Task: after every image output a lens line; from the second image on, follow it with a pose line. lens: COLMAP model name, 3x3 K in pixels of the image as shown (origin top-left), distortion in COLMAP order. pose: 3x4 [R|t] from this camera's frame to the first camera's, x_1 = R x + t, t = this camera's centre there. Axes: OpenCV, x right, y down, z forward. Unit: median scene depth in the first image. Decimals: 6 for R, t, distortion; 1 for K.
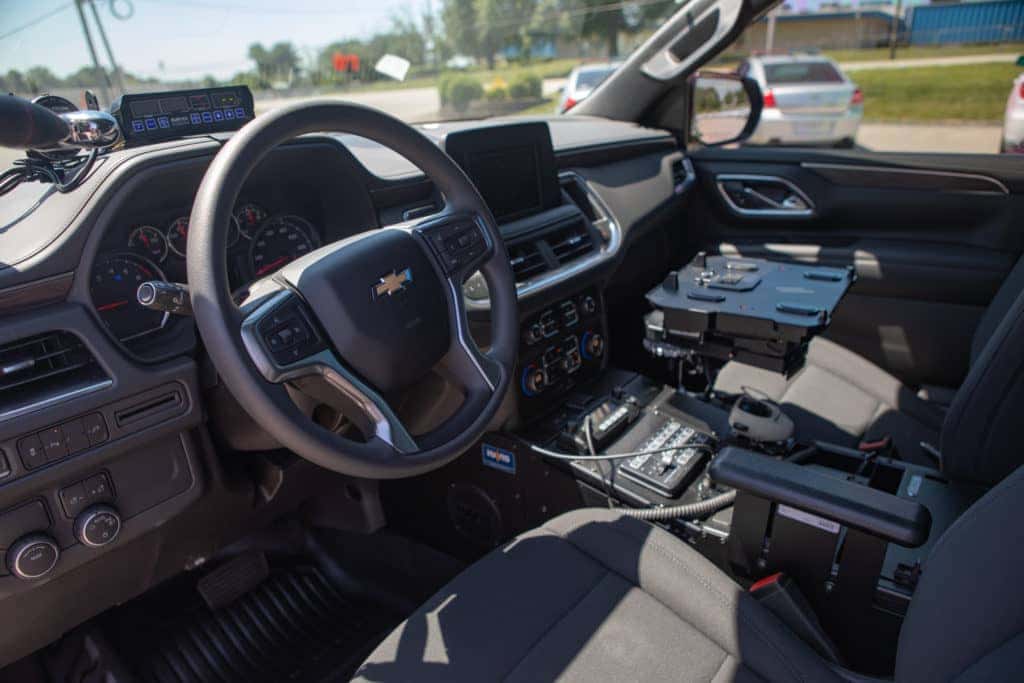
lens RADIAL K [[703.3, 0, 513.3], [0, 703.3, 348.1], [0, 0, 1]] dist [-0.106533, 0.073691]
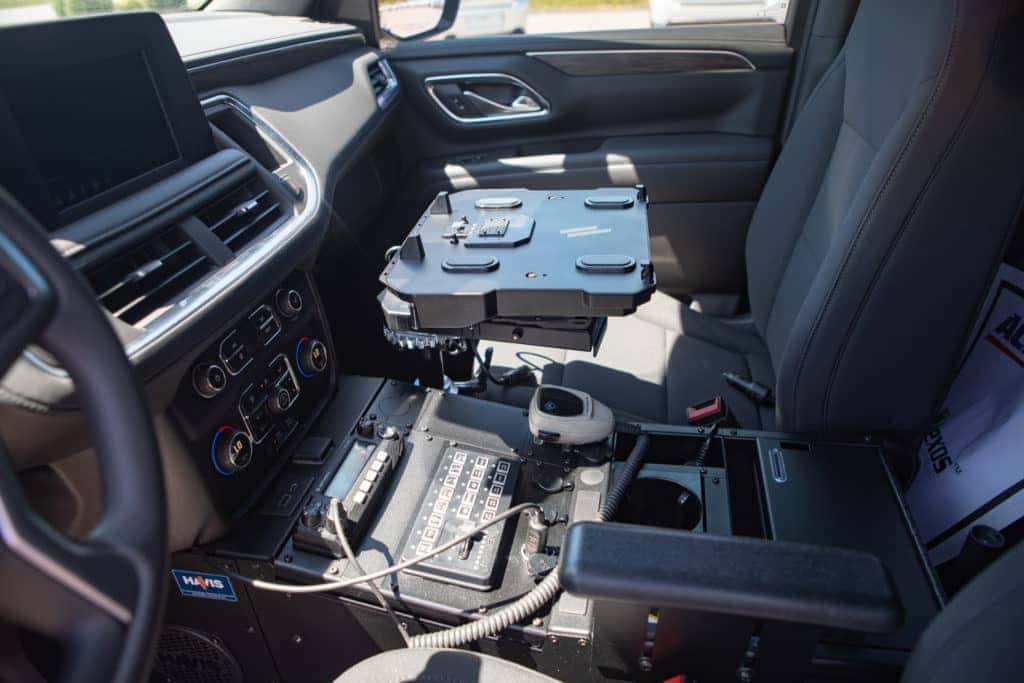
lens RADIAL K [[703.3, 0, 513.3], [0, 703.3, 348.1], [0, 0, 1]] dist [-0.106533, 0.073691]
pose [[0.904001, -0.220975, 0.365996, 0.045996], [0.174939, 0.972310, 0.154951, -0.082662], [-0.390102, -0.076049, 0.917626, 0.325281]]
